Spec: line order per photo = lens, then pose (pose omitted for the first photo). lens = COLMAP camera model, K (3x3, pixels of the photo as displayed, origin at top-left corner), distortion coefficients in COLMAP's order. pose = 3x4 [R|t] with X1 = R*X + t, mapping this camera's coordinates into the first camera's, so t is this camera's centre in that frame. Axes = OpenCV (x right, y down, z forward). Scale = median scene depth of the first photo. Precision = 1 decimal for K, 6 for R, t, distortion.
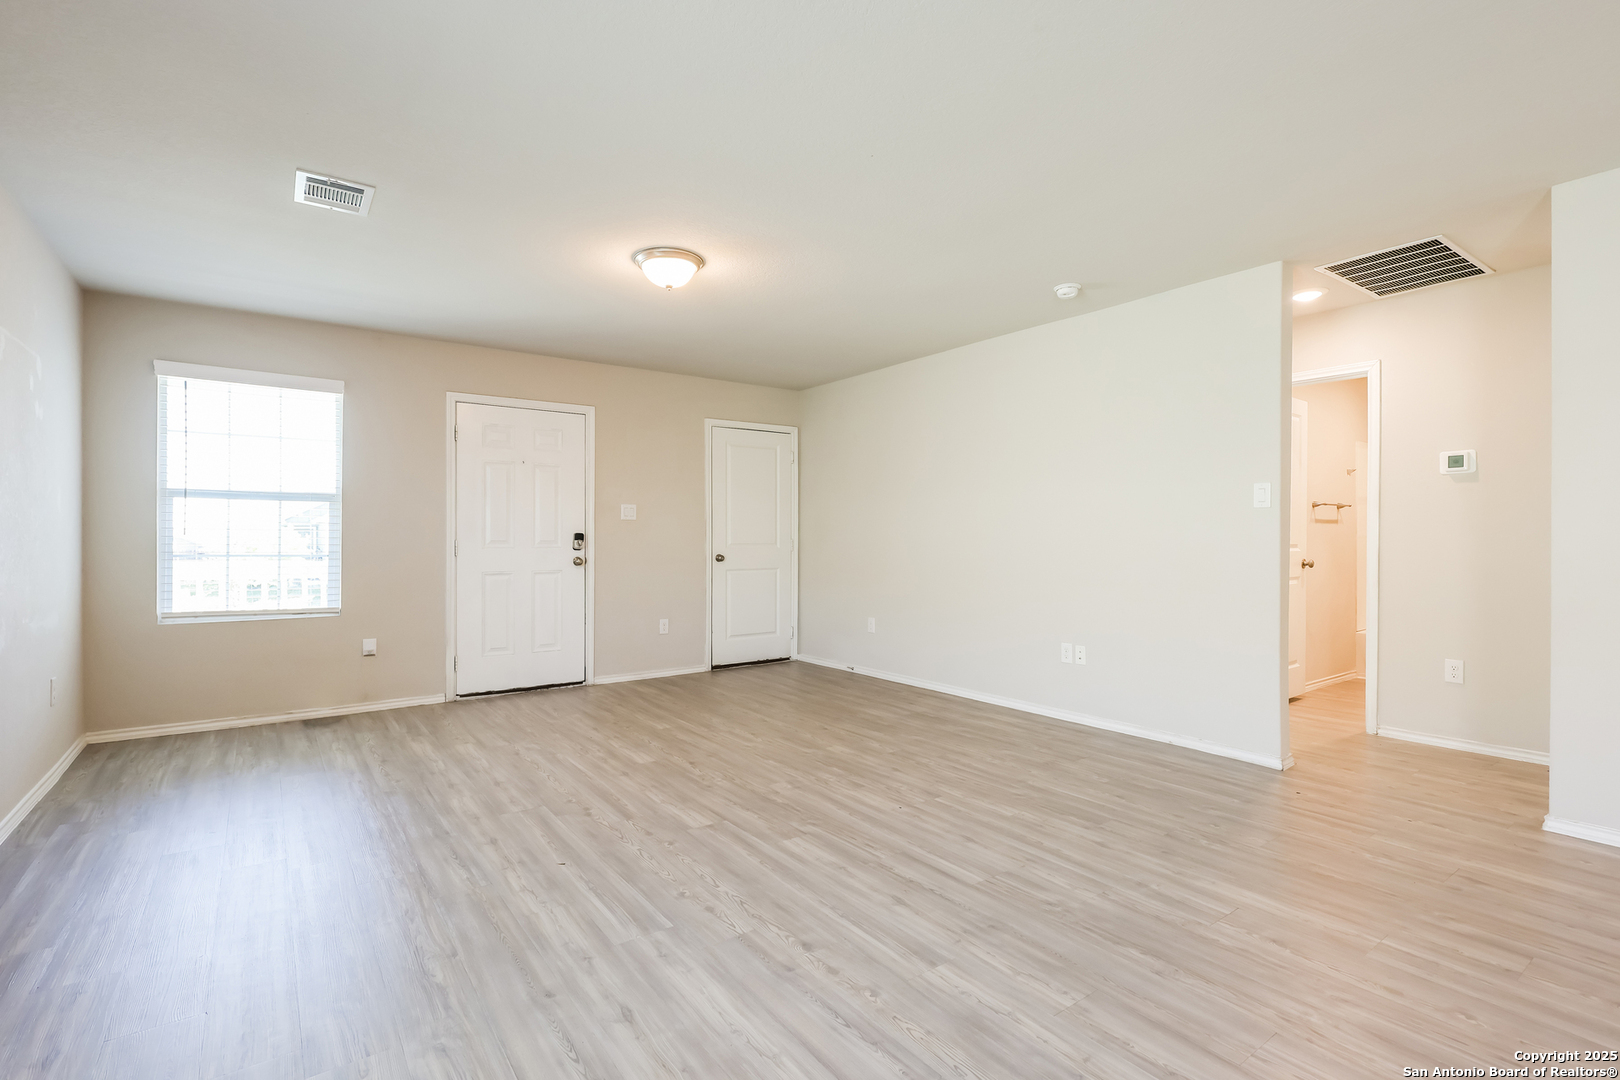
lens RADIAL K [[757.5, 0, 809.8], [0, 757.5, 541.0], [0, 0, 1]] dist [0.001189, 0.001362]
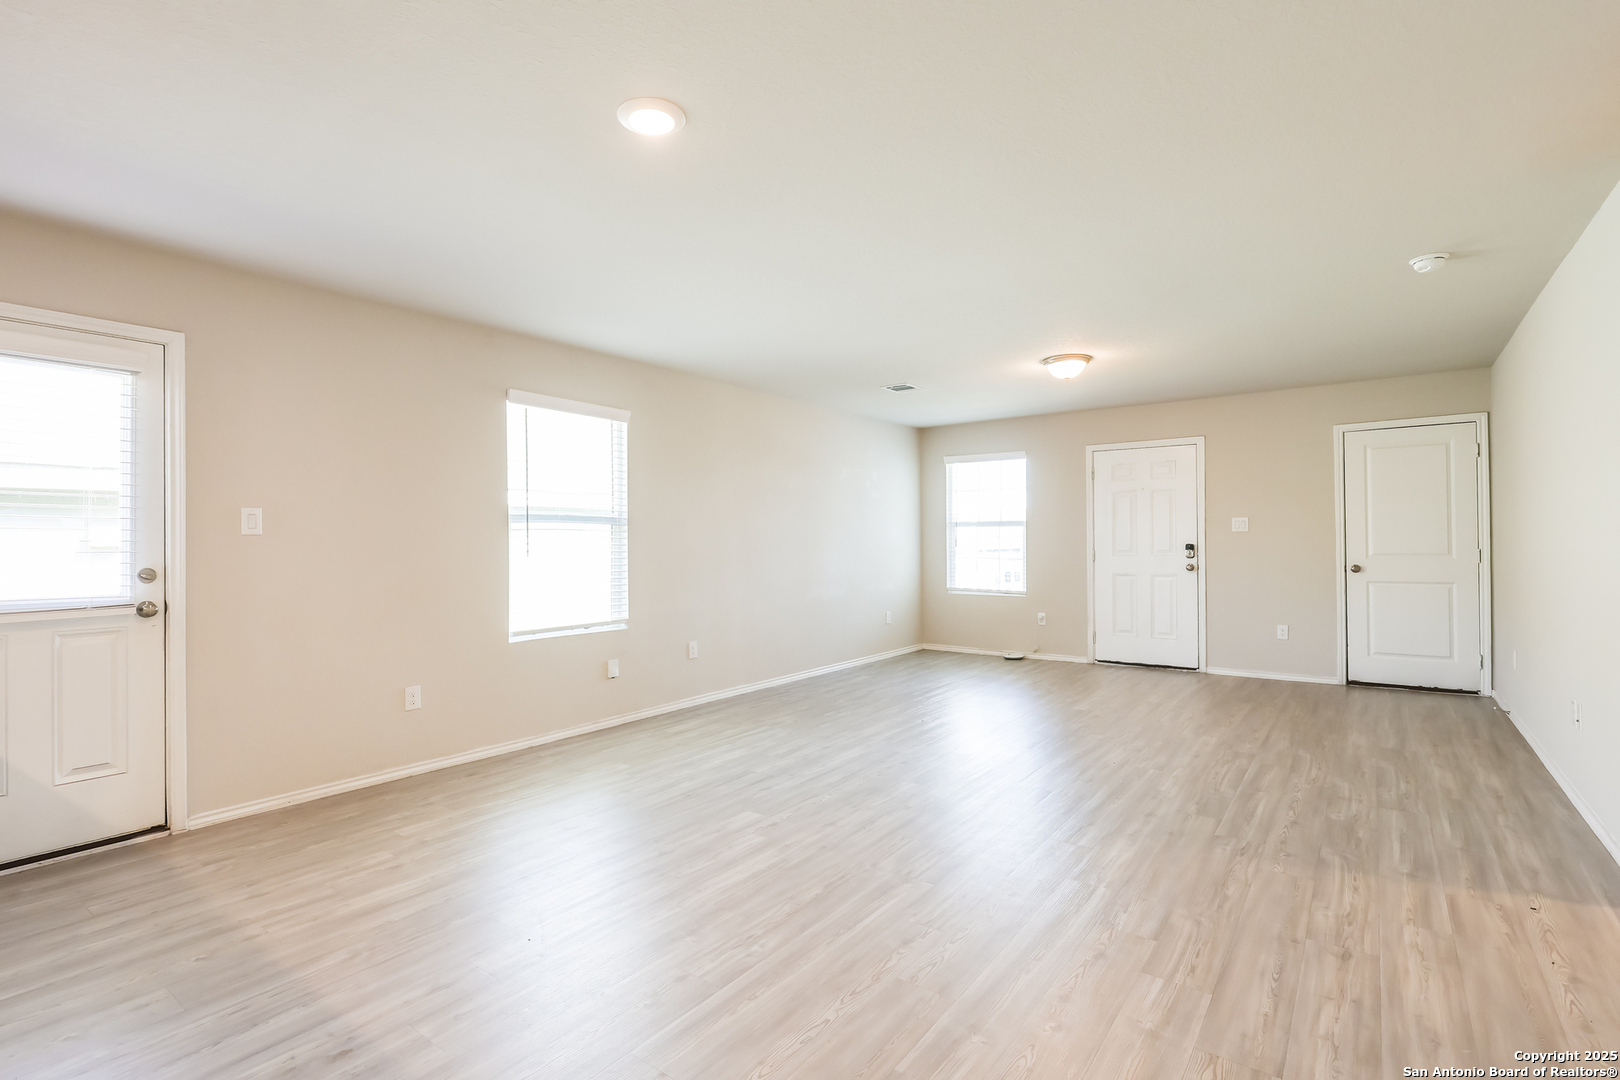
lens RADIAL K [[757.5, 0, 803.0], [0, 757.5, 536.1], [0, 0, 1]] dist [0.001189, 0.001362]
pose [[0.296280, -0.008874, -0.955060, 0.769984], [0.005005, 0.999958, -0.007738, -0.019632], [0.955088, -0.002488, 0.296312, 0.067100]]
